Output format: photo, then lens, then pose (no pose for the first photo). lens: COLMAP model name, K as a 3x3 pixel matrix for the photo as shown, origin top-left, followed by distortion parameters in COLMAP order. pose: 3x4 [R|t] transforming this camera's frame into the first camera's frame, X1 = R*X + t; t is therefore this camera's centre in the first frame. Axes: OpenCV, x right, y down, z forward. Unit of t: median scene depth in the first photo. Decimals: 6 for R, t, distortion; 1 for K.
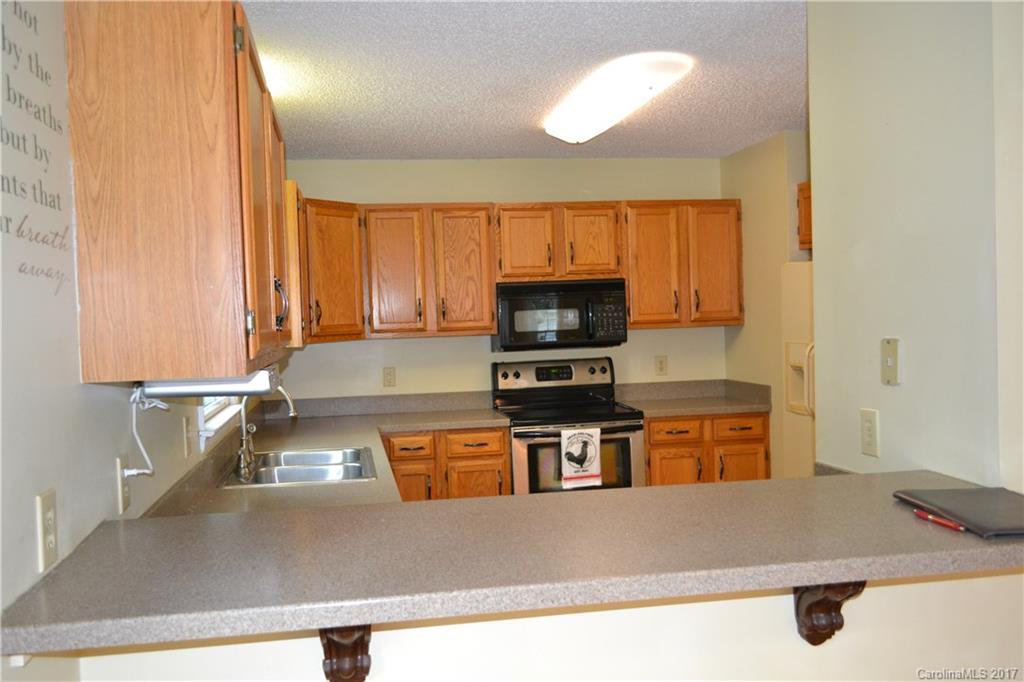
lens RADIAL K [[883.0, 0, 512.0], [0, 883.0, 341.0], [0, 0, 1]] dist [0.001026, -0.000002]
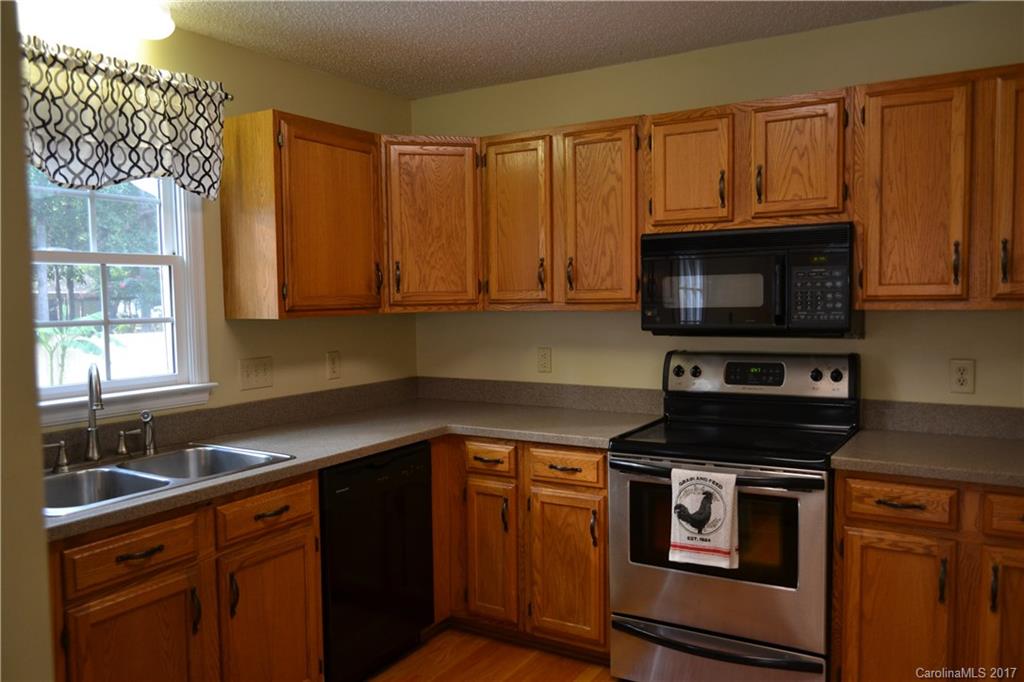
lens RADIAL K [[810.2, 0, 512.0], [0, 810.2, 341.0], [0, 0, 1]] dist [-0.003596, -0.003110]
pose [[0.748231, 0.061668, -0.660566, 0.325361], [-0.029677, 0.997785, 0.059534, -0.018630], [0.662774, -0.024941, 0.748404, 0.468476]]
